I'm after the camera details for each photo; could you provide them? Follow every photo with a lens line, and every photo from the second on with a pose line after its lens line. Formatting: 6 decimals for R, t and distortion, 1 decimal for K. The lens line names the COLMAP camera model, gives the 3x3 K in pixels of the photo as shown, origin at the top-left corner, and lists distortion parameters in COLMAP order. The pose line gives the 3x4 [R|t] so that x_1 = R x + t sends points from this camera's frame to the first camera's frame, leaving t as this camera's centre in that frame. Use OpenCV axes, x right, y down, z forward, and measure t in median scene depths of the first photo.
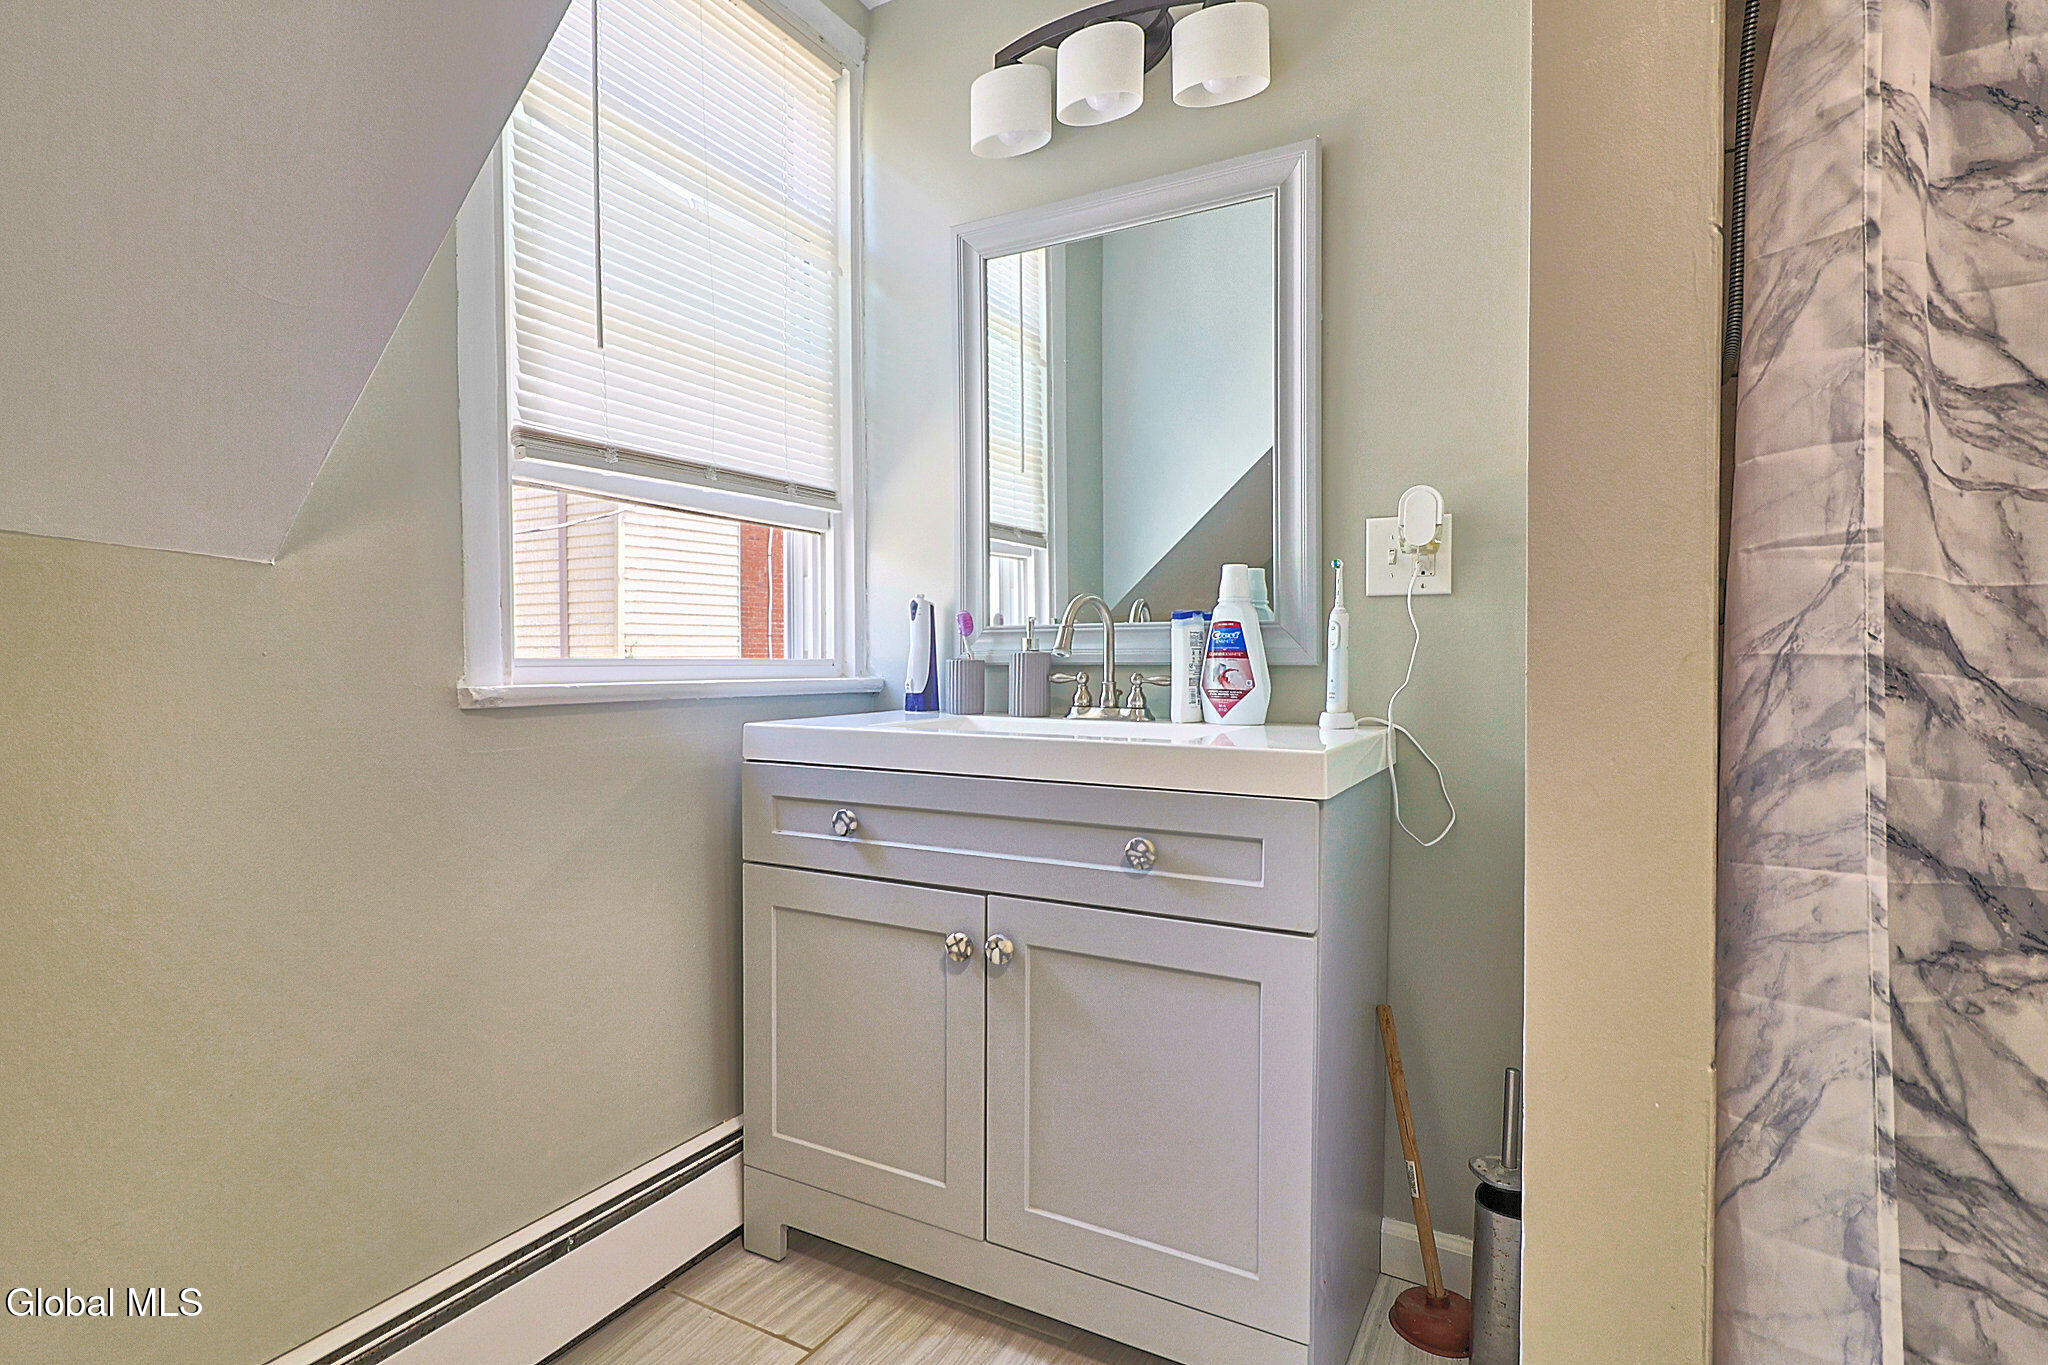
lens RADIAL K [[1069.7, 0, 1023.3], [0, 1069.7, 606.1], [0, 0, 1]] dist [-0.037043, 0.020650]
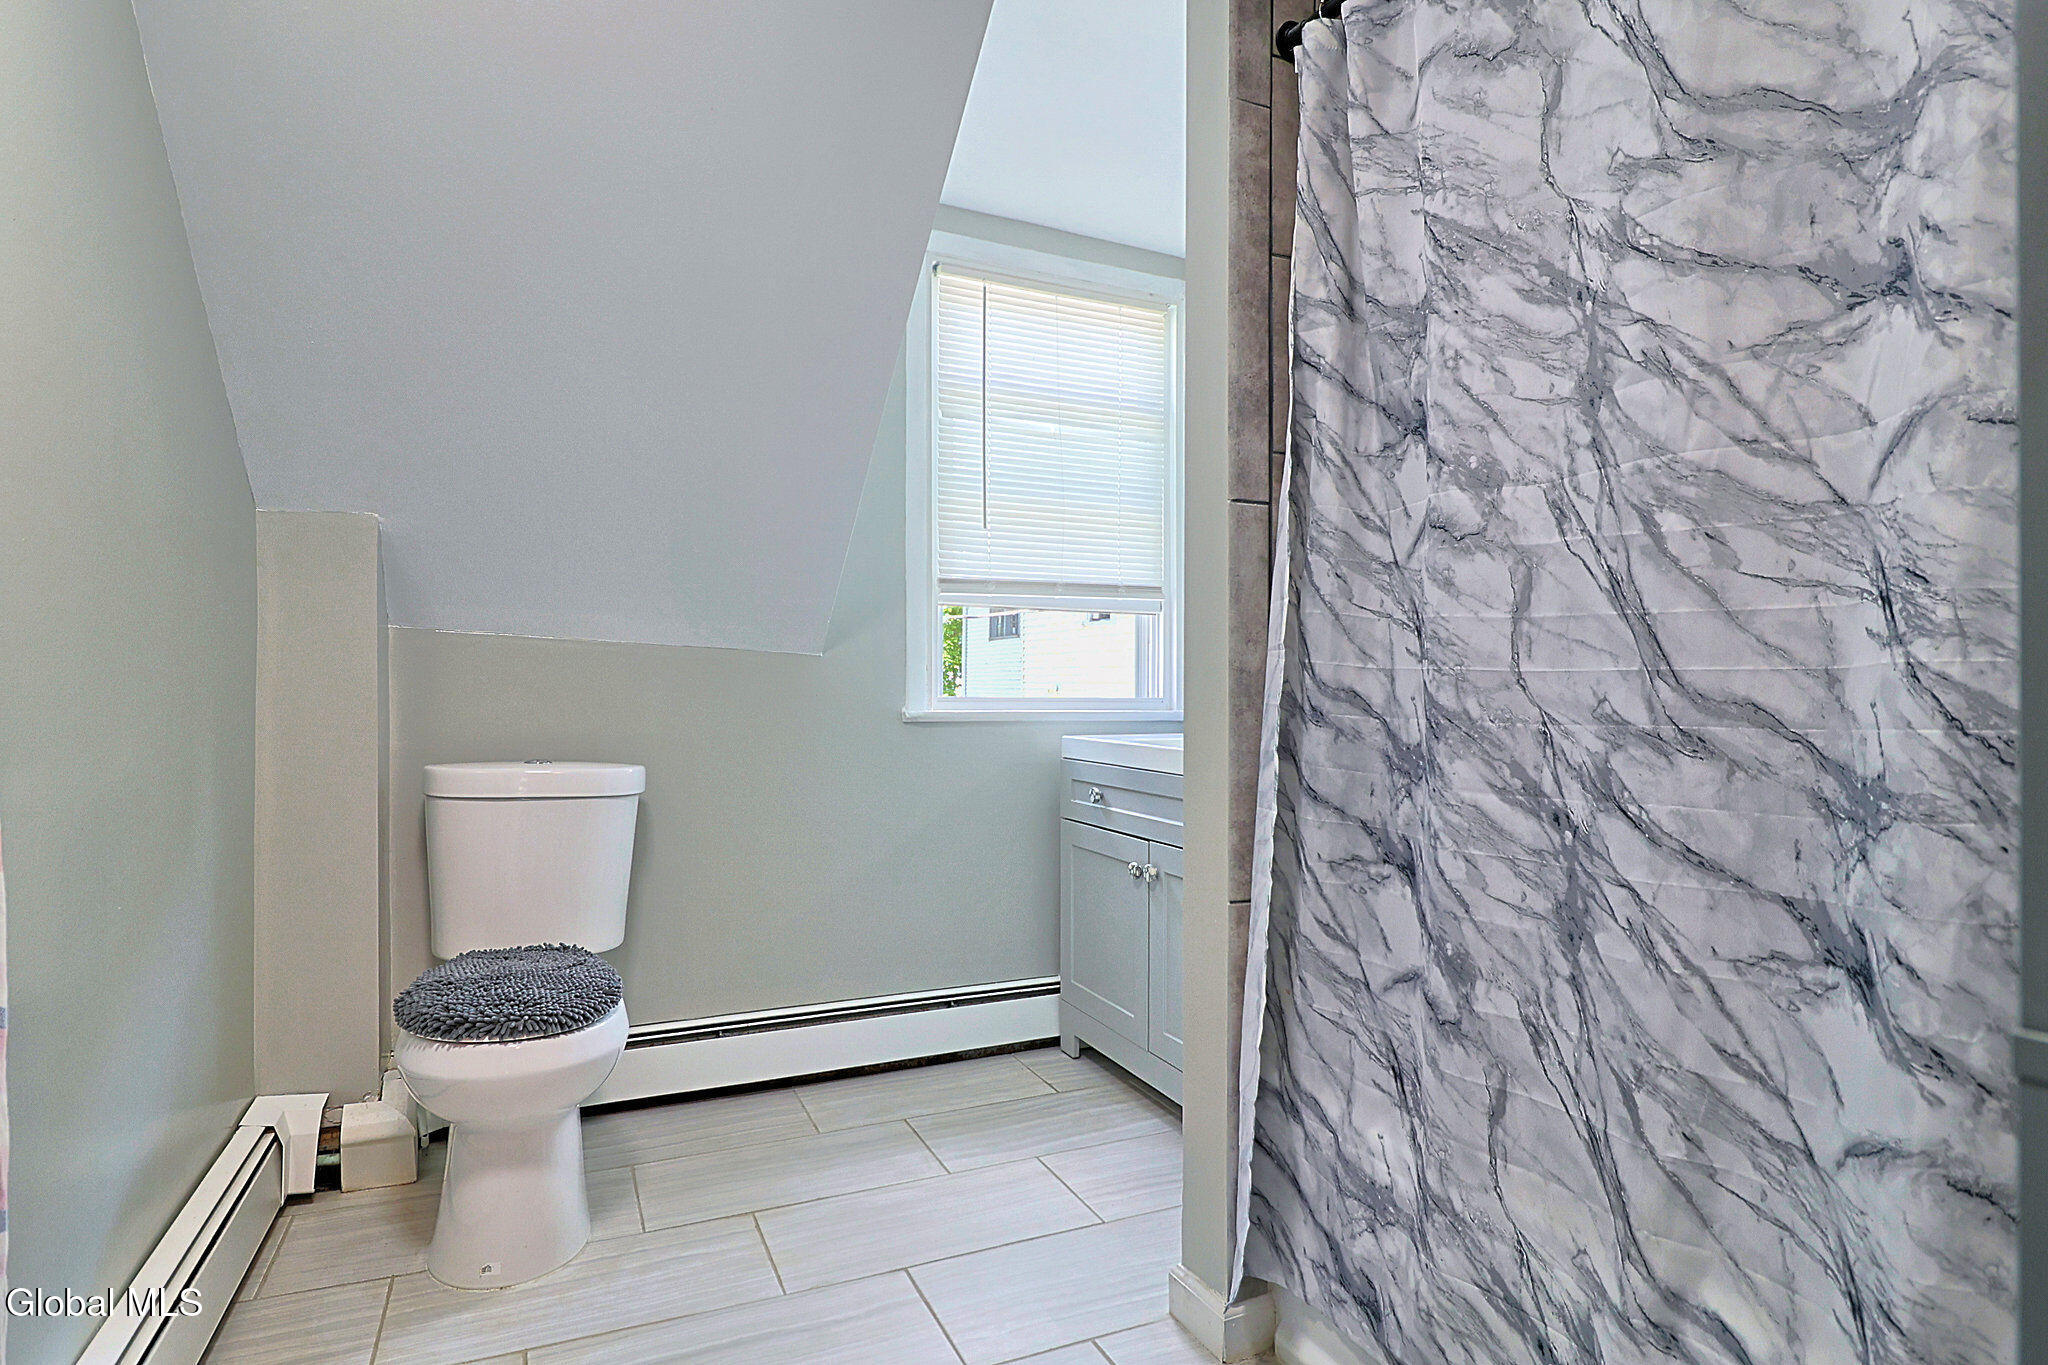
lens RADIAL K [[1042.8, 0, 1029.3], [0, 1042.8, 650.3], [0, 0, 1]] dist [0.000300, -0.000213]
pose [[0.814633, 0.002671, -0.579970, 0.888360], [-0.007742, 0.999950, -0.006270, -0.021238], [0.579925, 0.009598, 0.814614, -0.524486]]
